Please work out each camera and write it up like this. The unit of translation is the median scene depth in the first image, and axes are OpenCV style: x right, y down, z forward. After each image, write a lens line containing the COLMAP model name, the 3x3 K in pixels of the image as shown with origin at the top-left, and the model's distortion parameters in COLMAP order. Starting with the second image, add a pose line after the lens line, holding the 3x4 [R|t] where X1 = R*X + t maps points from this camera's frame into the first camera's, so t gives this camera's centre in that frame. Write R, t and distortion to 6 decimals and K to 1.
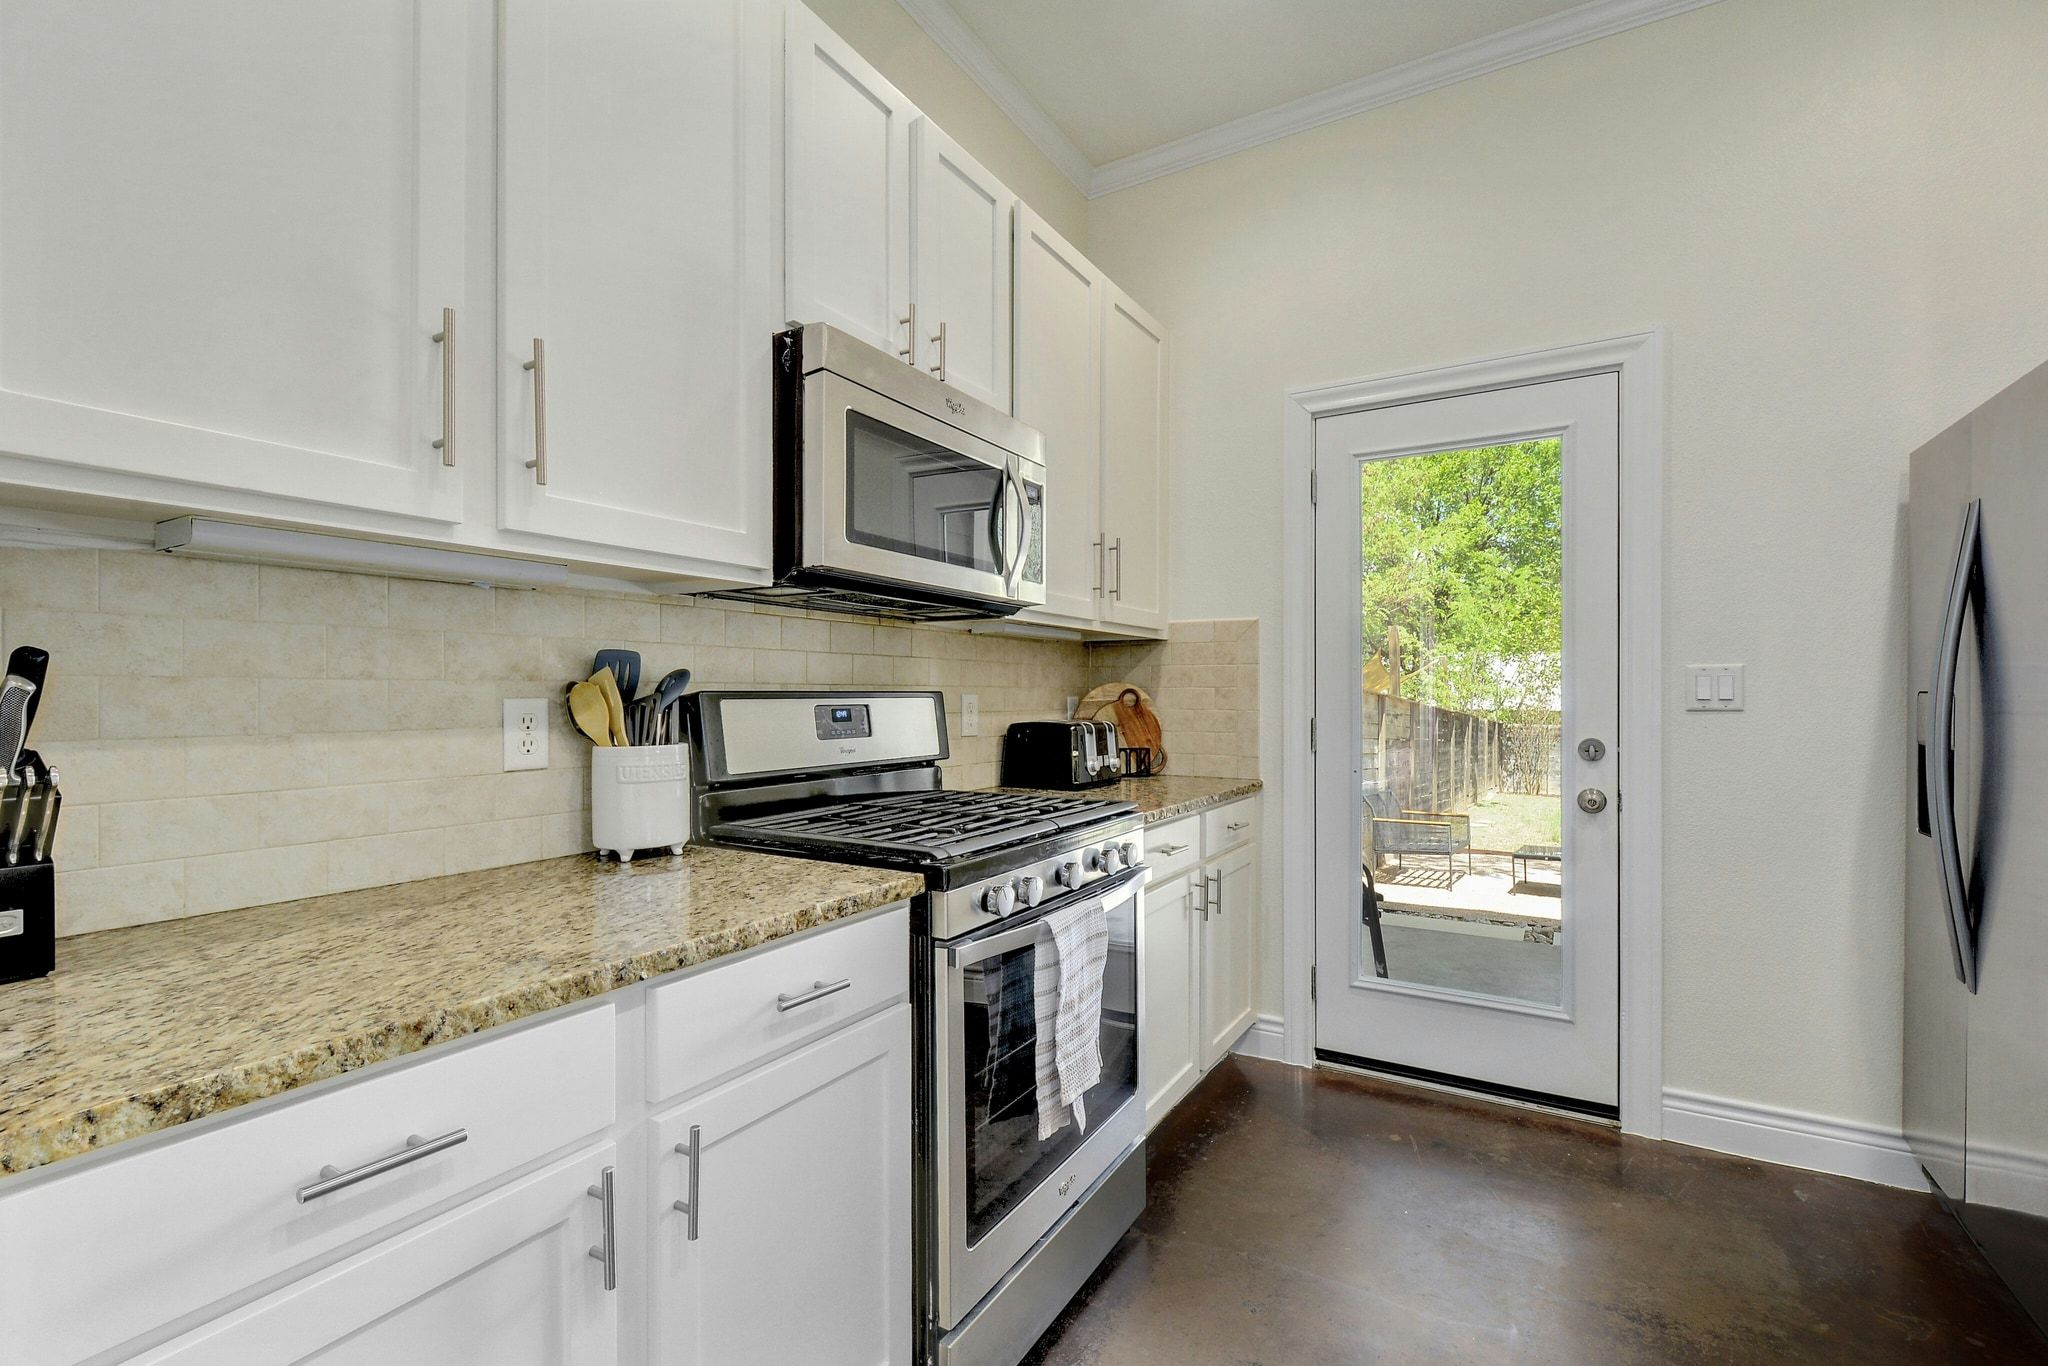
lens RADIAL K [[892.6, 0, 1034.7], [0, 892.6, 695.1], [0, 0, 1]] dist [0.008425, -0.005893]
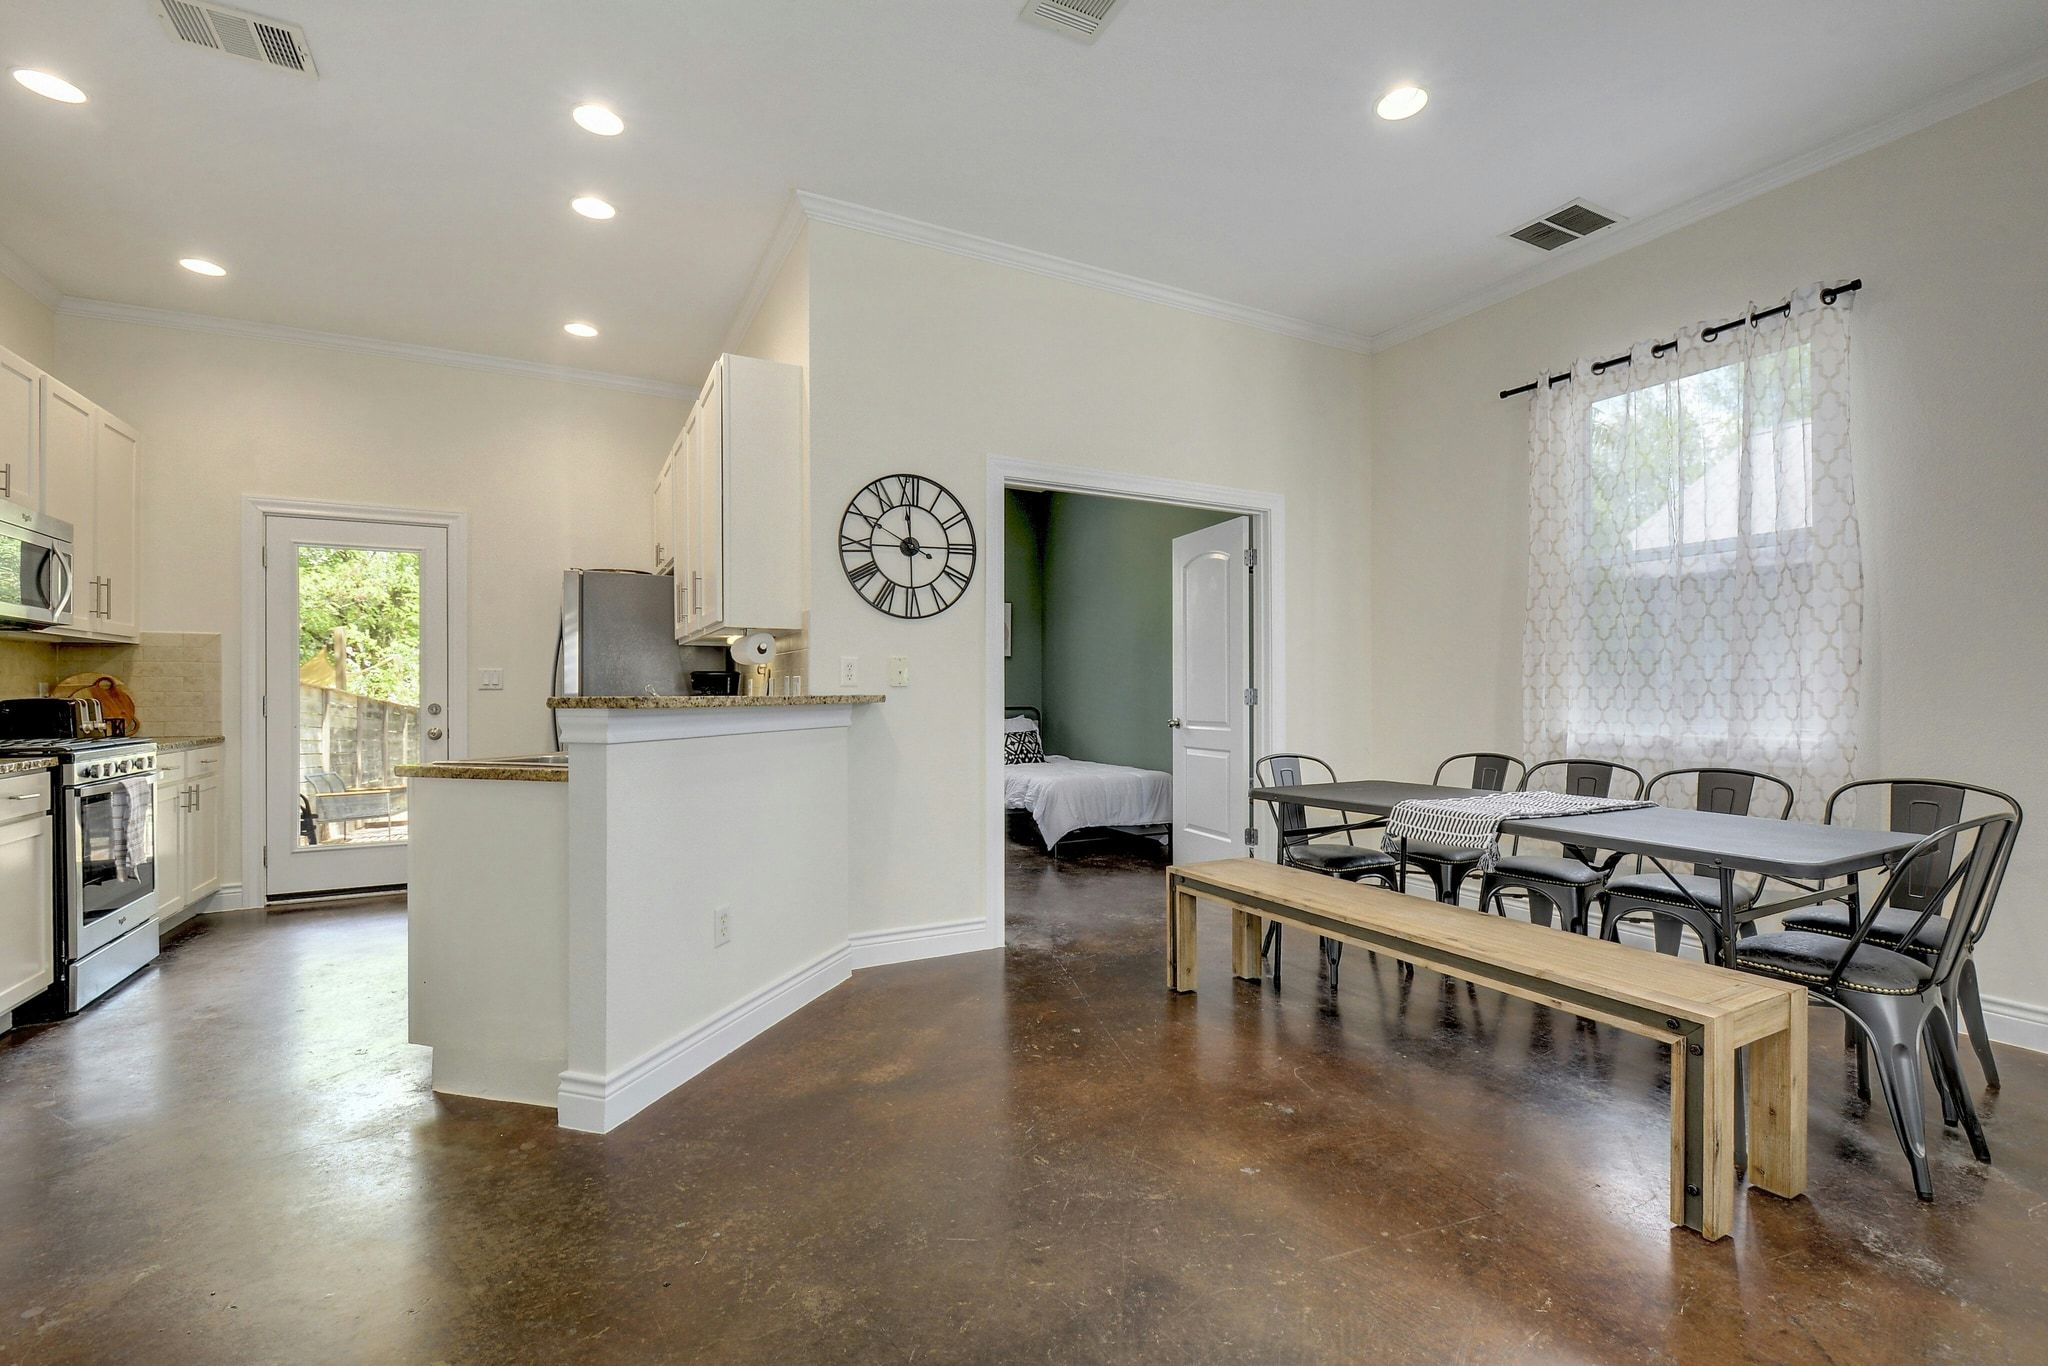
lens RADIAL K [[903.9, 0, 1032.3], [0, 903.9, 690.1], [0, 0, 1]] dist [0.003365, -0.004970]
pose [[0.518385, -0.000123, 0.855147, -0.539777], [0.004291, 0.999988, -0.002458, 0.034821], [-0.855136, 0.004944, 0.518380, -1.528847]]
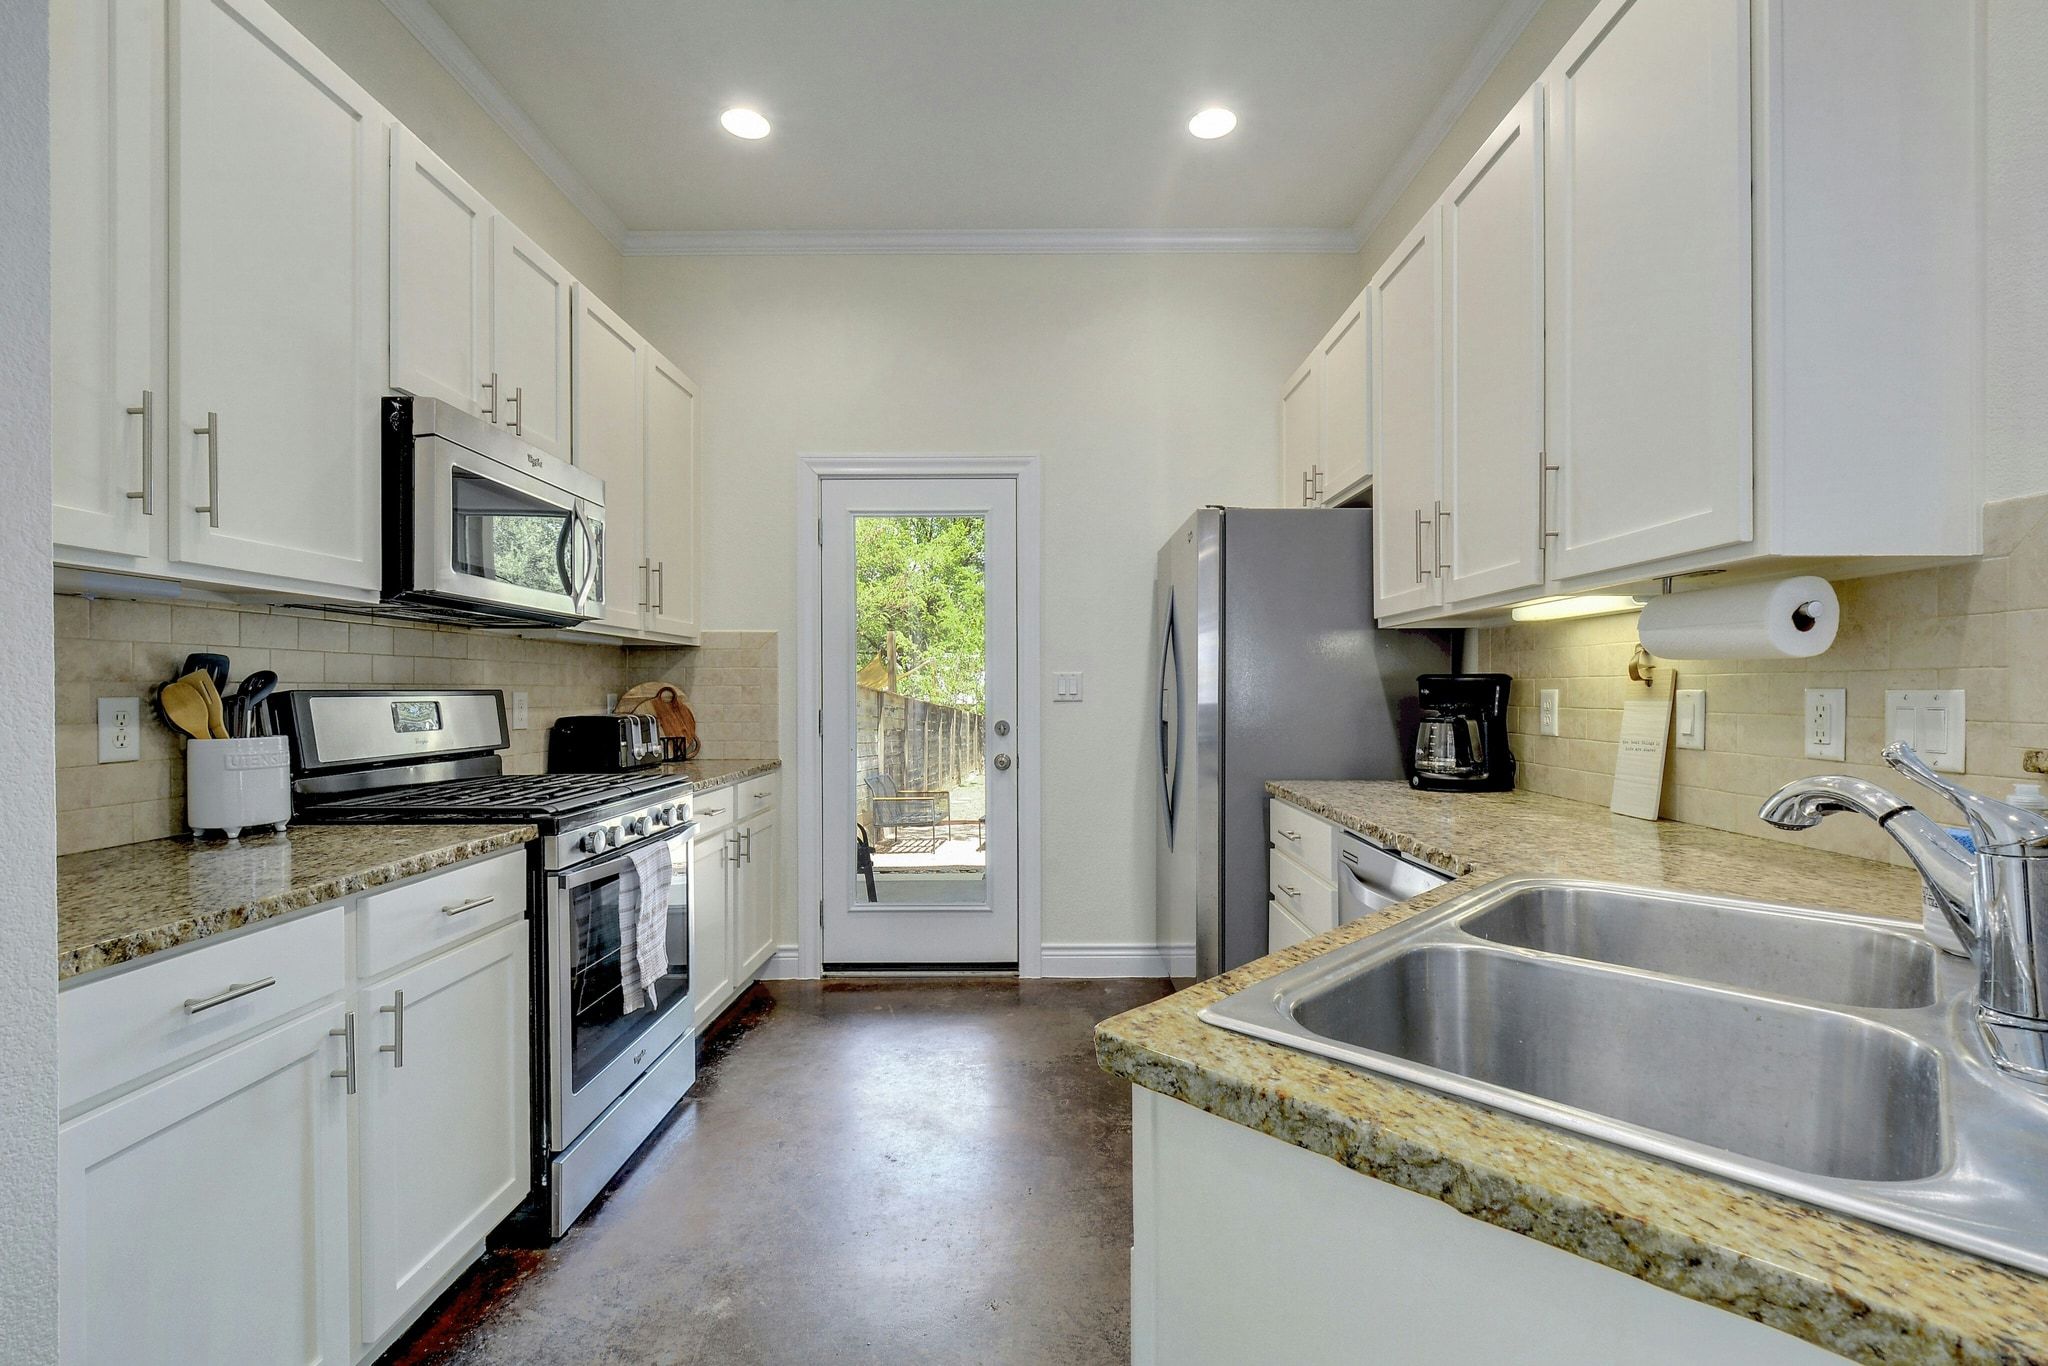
lens RADIAL K [[892.6, 0, 1034.7], [0, 892.6, 695.1], [0, 0, 1]] dist [0.008425, -0.005893]
pose [[0.860352, -0.004506, 0.509681, -0.115341], [0.002541, 0.999986, 0.004551, -0.001049], [-0.509695, -0.002620, 0.860351, -0.388720]]
